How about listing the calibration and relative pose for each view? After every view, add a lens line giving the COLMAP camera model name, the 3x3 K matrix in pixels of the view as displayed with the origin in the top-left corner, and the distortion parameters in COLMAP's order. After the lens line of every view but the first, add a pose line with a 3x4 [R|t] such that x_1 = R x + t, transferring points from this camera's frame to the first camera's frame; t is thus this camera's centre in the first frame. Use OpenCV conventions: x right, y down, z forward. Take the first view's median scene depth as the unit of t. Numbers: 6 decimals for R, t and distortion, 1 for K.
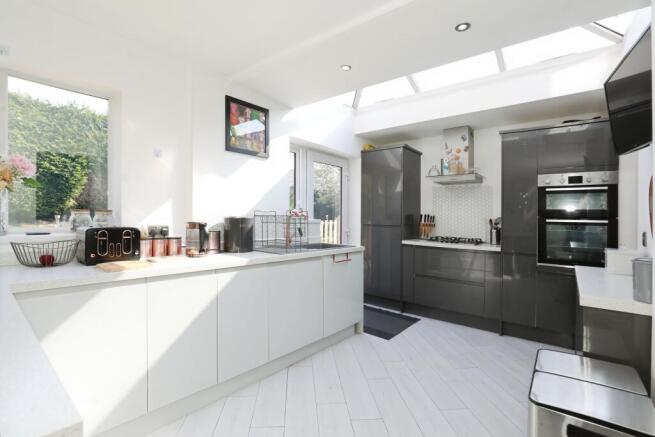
lens RADIAL K [[299.2, 0, 327.5], [0, 299.2, 218.5], [0, 0, 1]] dist [-0.040955, 0.000066]
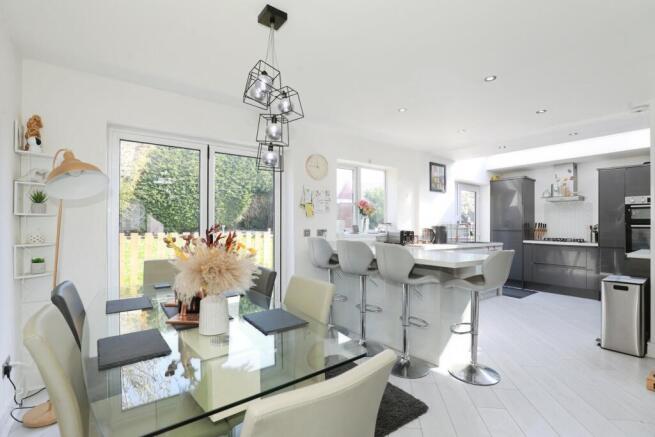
lens RADIAL K [[294.4, 0, 328.3], [0, 294.4, 229.6], [0, 0, 1]] dist [-0.035124, 0.000159]
pose [[0.969388, -0.007383, -0.245423, -0.359110], [0.008262, 0.999963, 0.002553, 0.007572], [0.245395, -0.004503, 0.969413, -0.686400]]
